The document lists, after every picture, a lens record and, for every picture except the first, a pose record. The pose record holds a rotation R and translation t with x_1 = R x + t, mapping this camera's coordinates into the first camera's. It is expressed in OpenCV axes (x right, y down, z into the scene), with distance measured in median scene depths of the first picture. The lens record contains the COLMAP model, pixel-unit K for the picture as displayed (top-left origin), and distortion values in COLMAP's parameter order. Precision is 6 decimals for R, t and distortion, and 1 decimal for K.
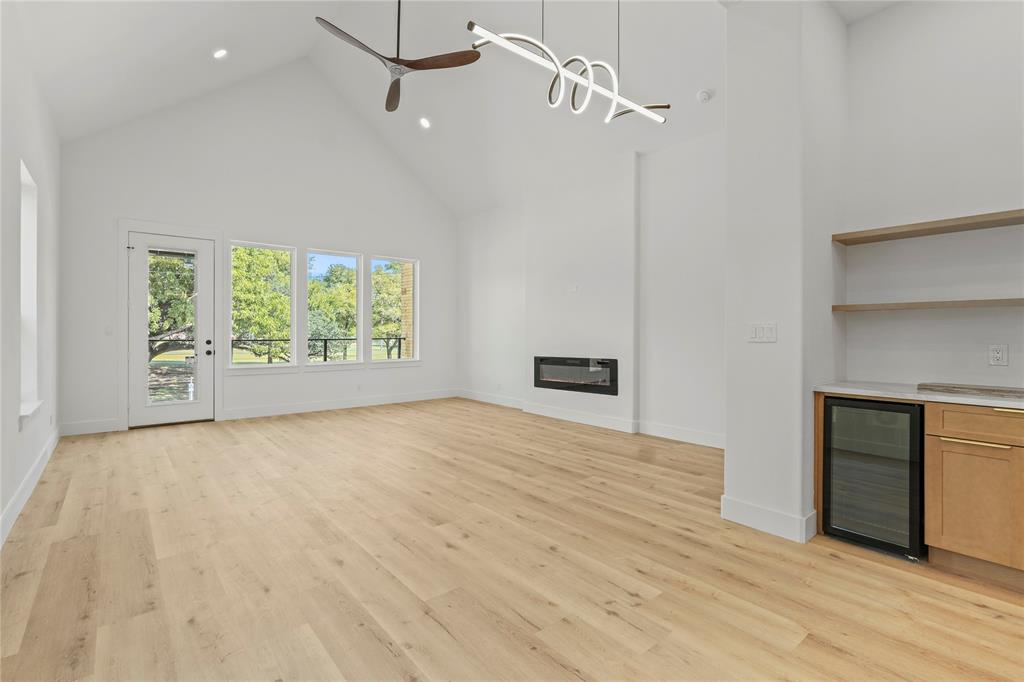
lens RADIAL K [[474.2, 0, 508.7], [0, 474.2, 336.0], [0, 0, 1]] dist [-0.002190, -0.000108]
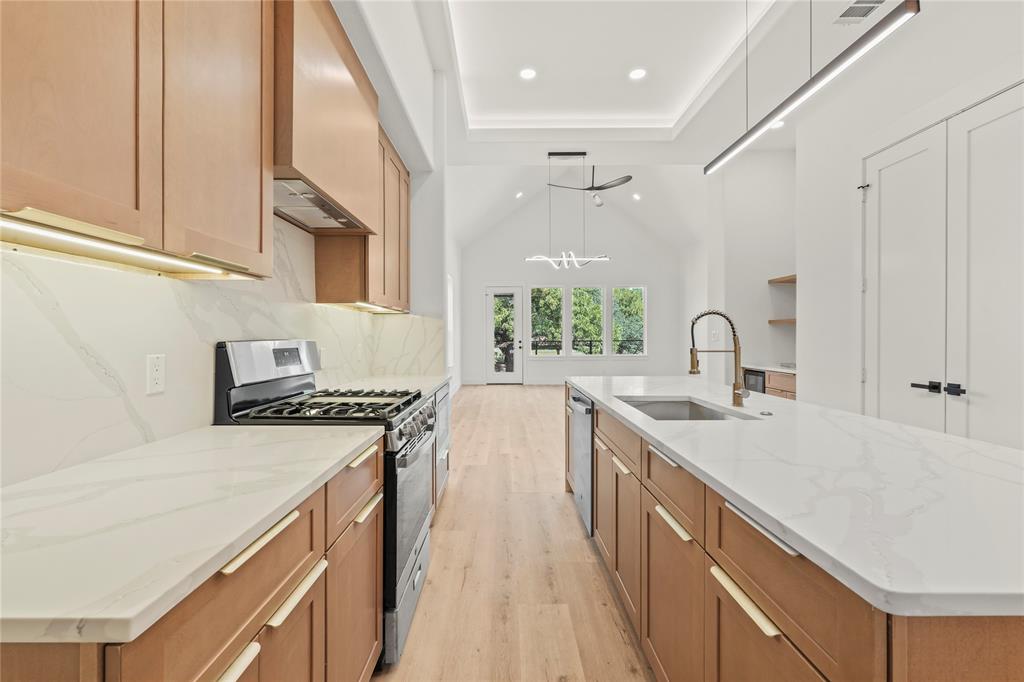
lens RADIAL K [[474.2, 0, 508.7], [0, 474.2, 336.0], [0, 0, 1]] dist [-0.002190, -0.000108]
pose [[0.776410, -0.004165, -0.630214, 0.504277], [-0.000347, 0.999975, -0.007036, 0.003423], [0.630227, 0.005682, 0.776390, -0.473517]]
